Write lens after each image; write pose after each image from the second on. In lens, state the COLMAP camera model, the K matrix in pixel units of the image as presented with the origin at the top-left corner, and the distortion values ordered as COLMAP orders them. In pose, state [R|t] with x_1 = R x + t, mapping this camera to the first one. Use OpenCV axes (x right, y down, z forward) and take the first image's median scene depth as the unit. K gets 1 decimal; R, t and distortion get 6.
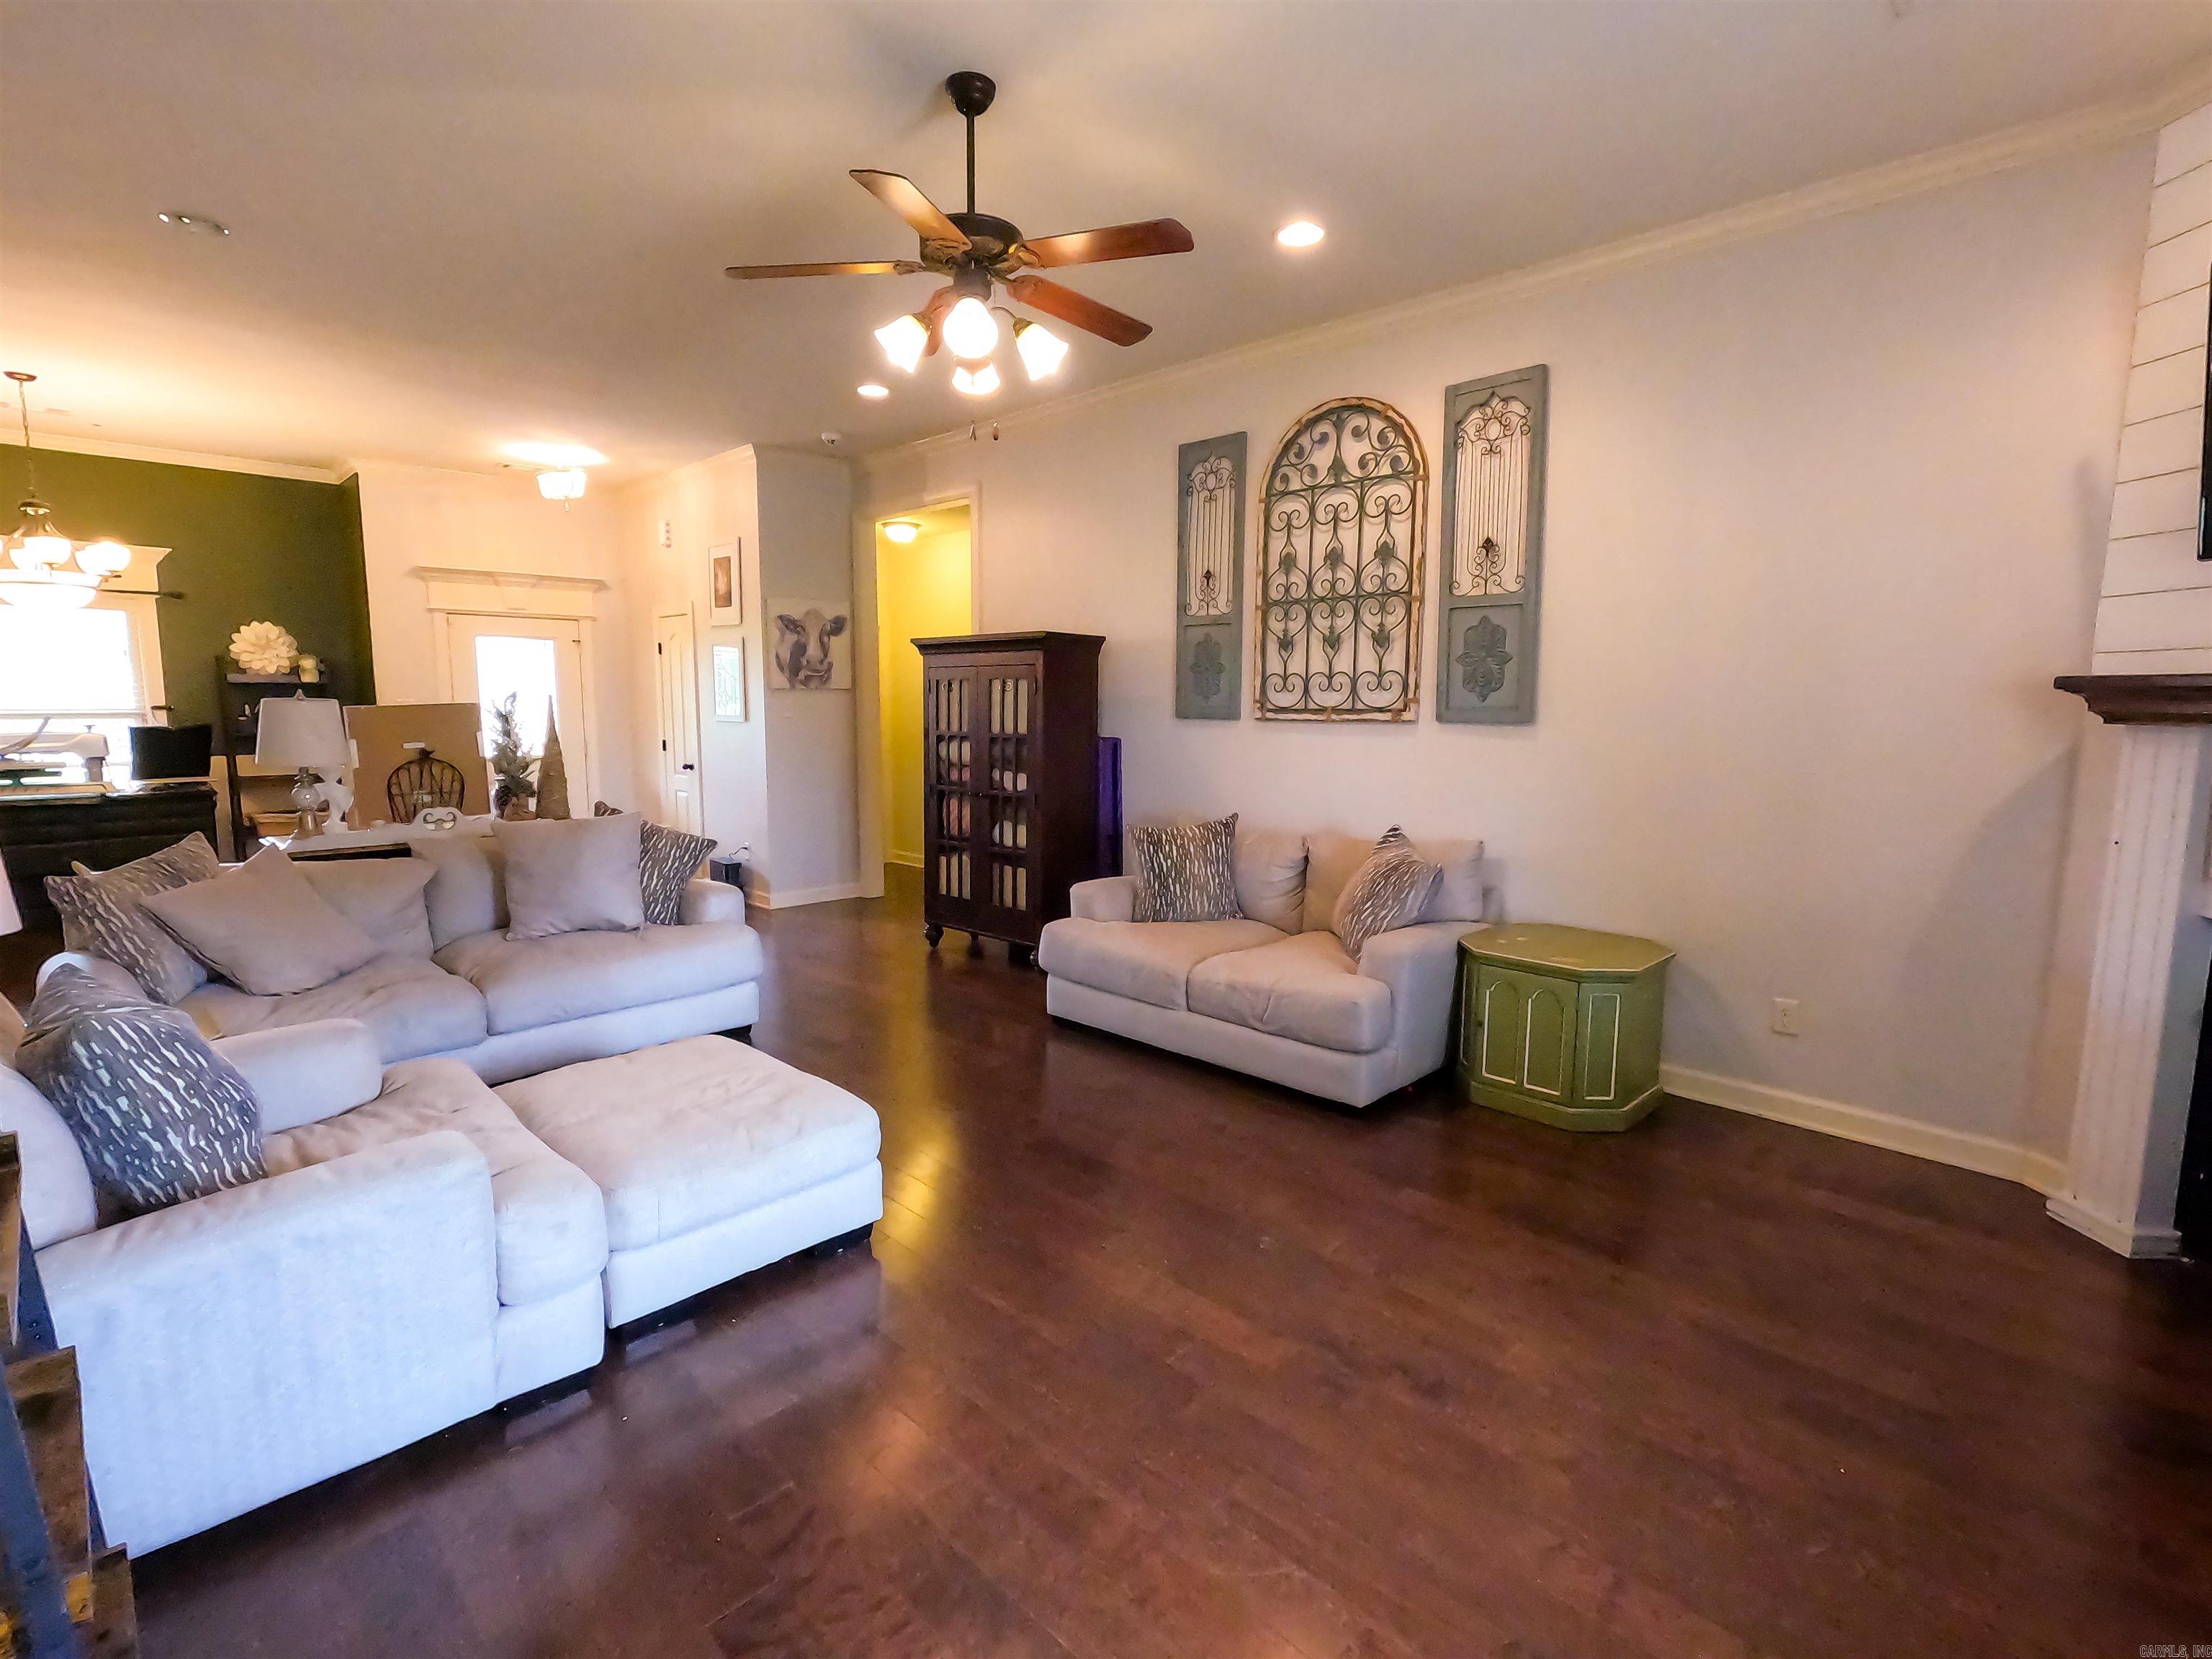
lens RADIAL K [[1059.3, 0, 1103.6], [0, 1059.3, 828.5], [0, 0, 1]] dist [-0.003479, 0.001337]
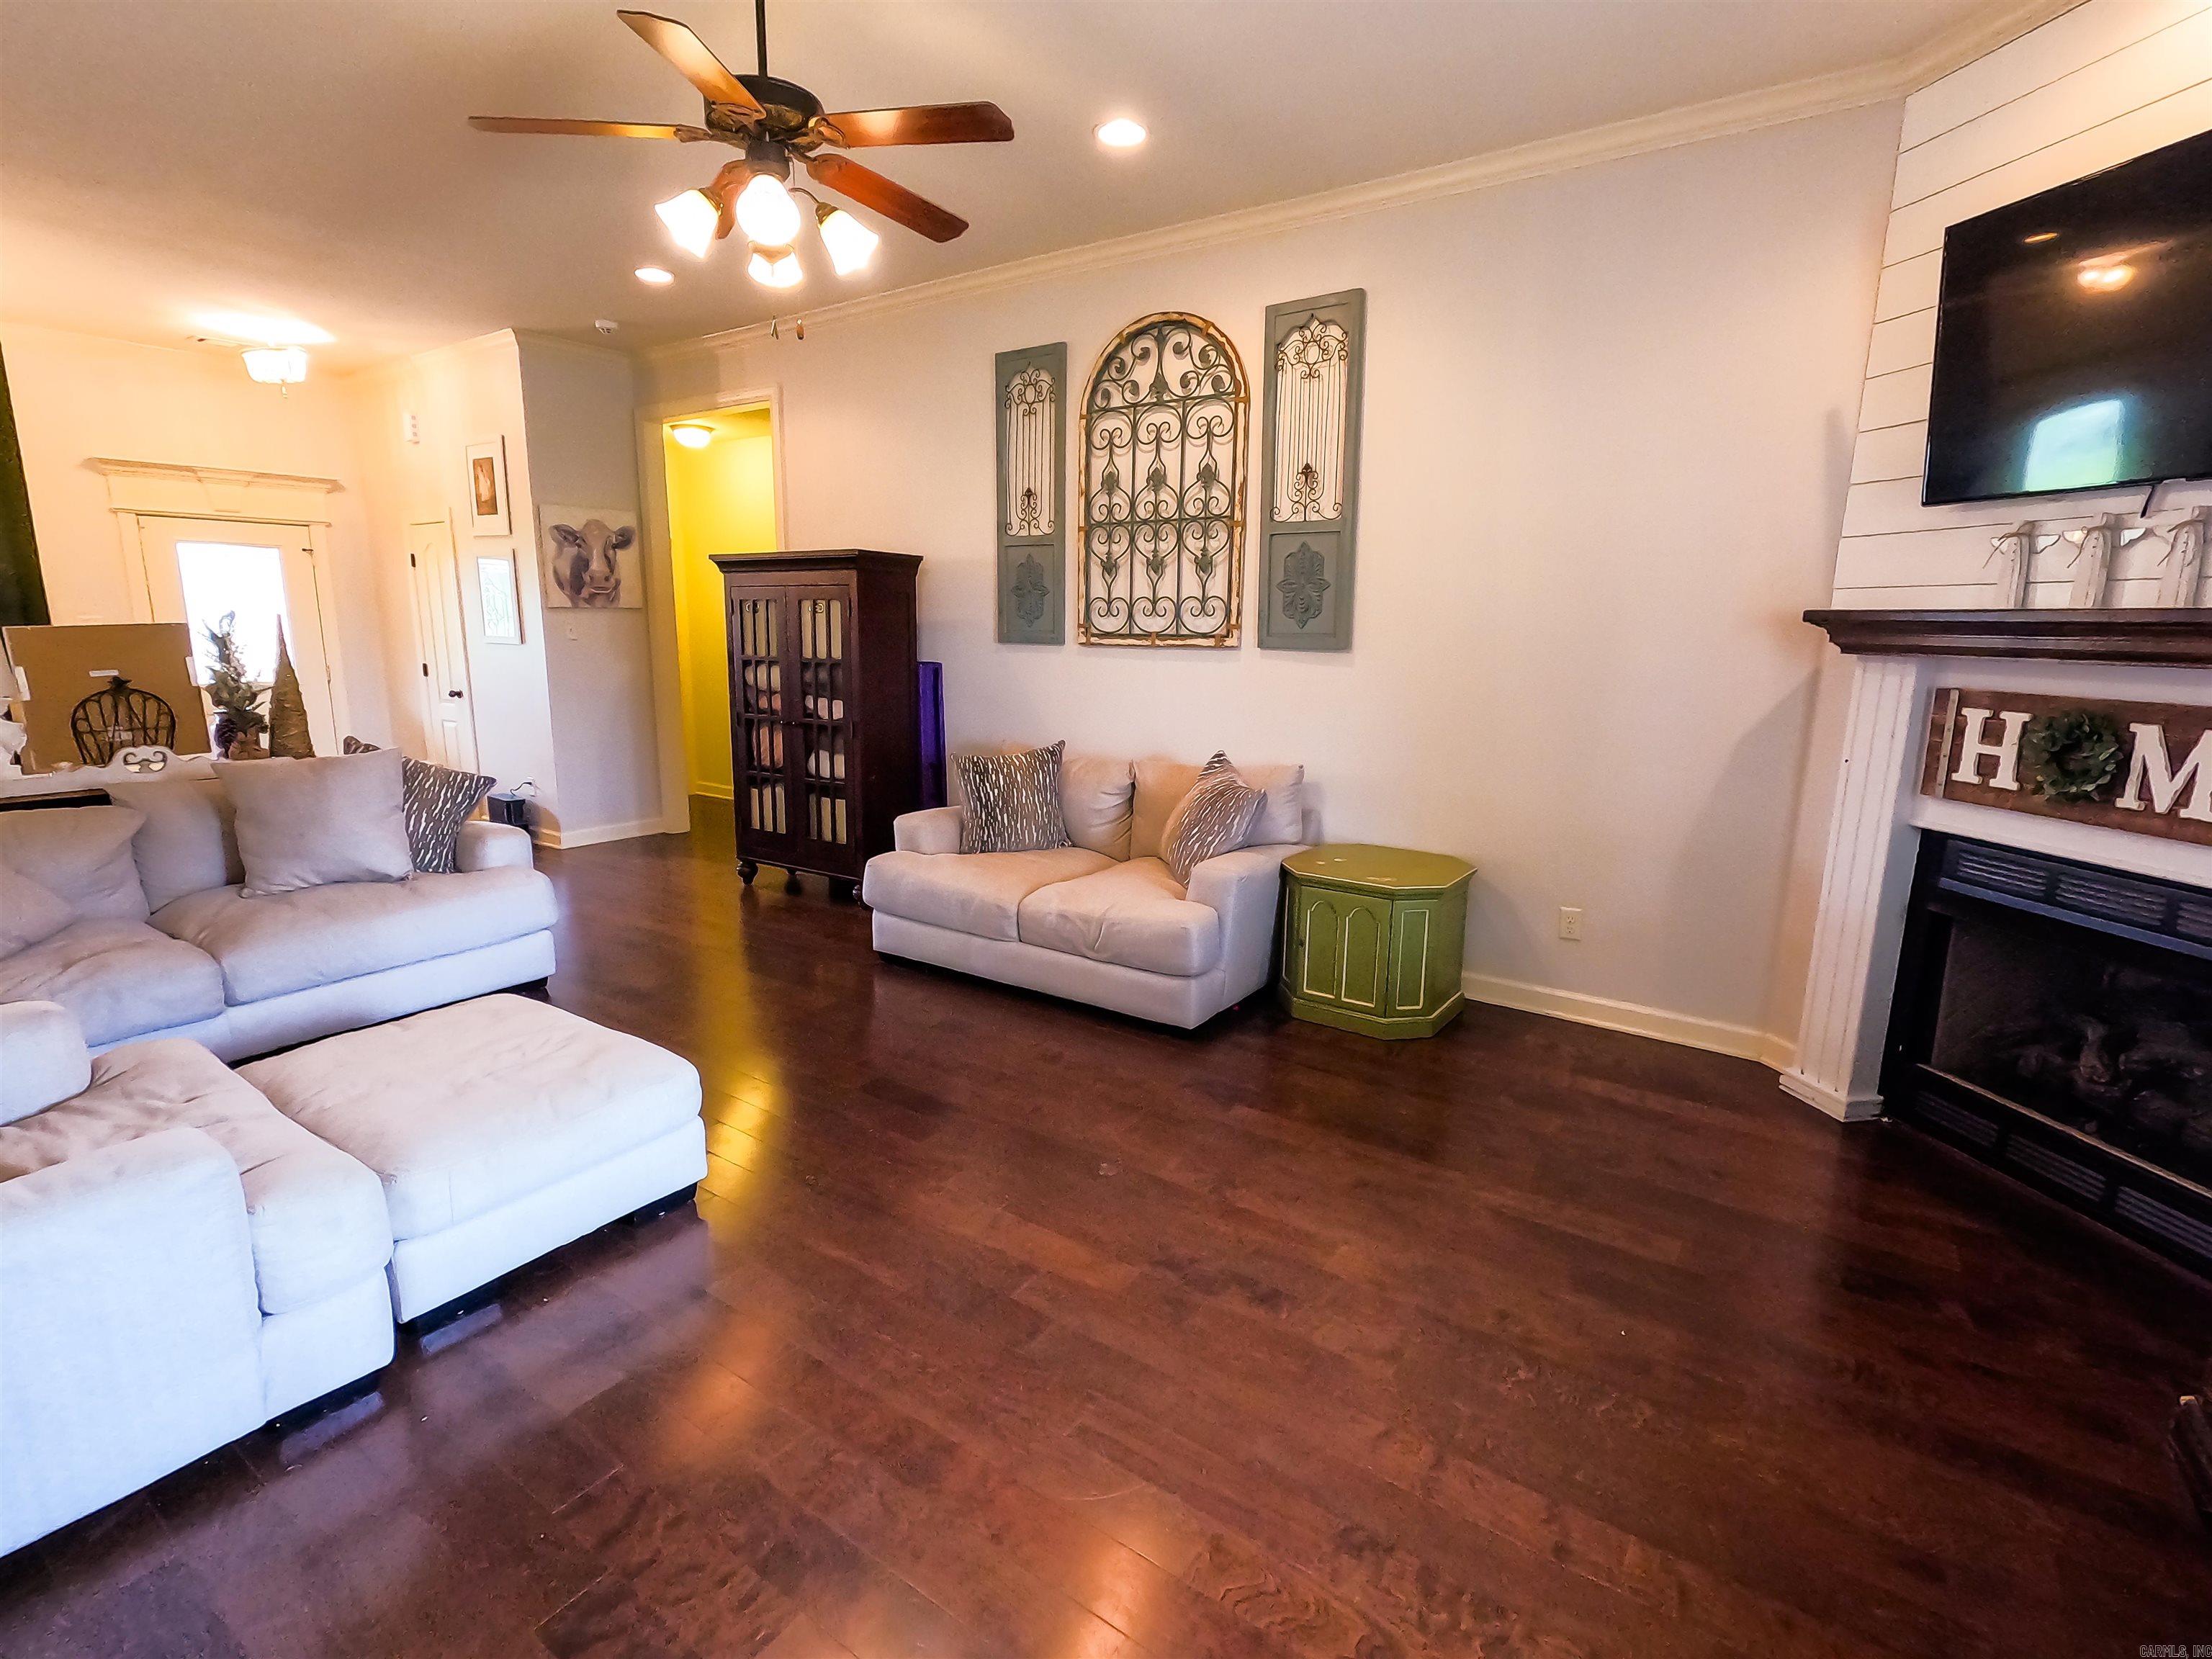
lens RADIAL K [[1059.3, 0, 1102.1], [0, 1059.3, 826.2], [0, 0, 1]] dist [-0.003479, 0.001337]
pose [[0.985197, -0.026056, 0.169435, -0.009631], [0.013725, 0.997197, 0.073546, -0.008436], [-0.170877, -0.070132, 0.982793, 0.022040]]
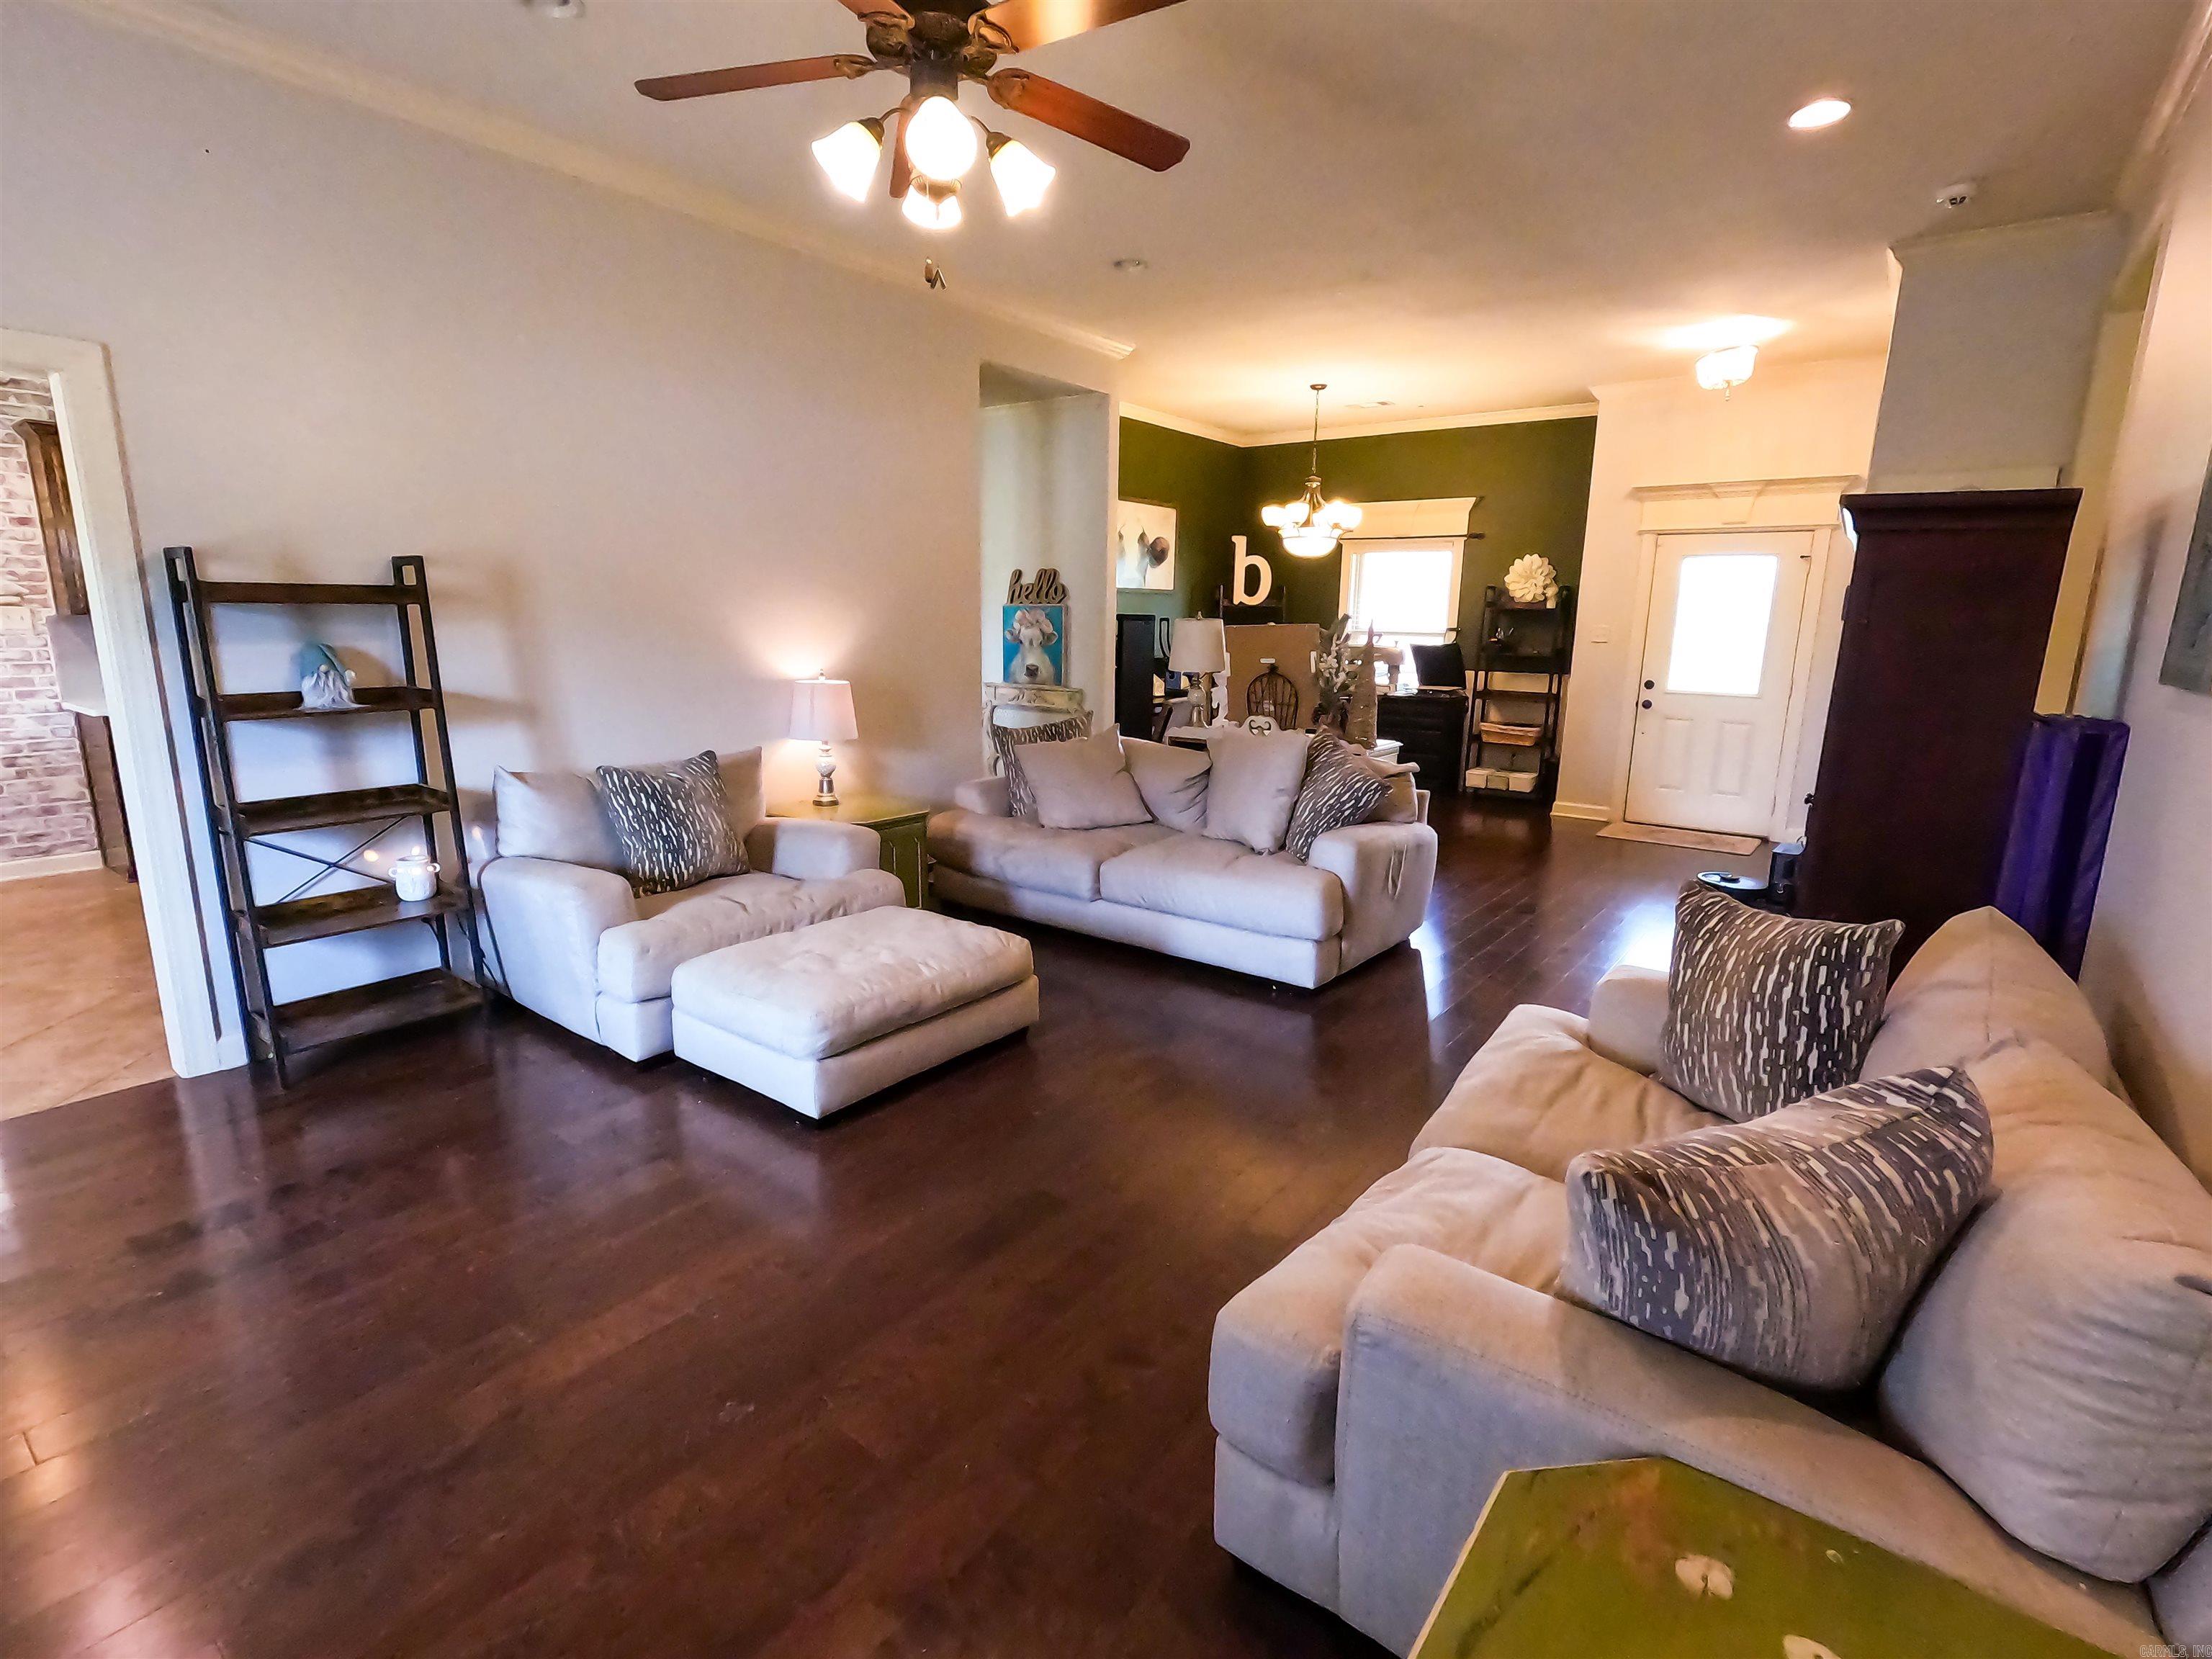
lens RADIAL K [[1059.3, 0, 1113.2], [0, 1059.3, 831.5], [0, 0, 1]] dist [-0.003479, 0.001337]
pose [[0.133066, 0.198469, -0.971032, 0.548699], [-0.135393, 0.974200, 0.180562, -0.094348], [0.981816, 0.107445, 0.156504, 0.767804]]
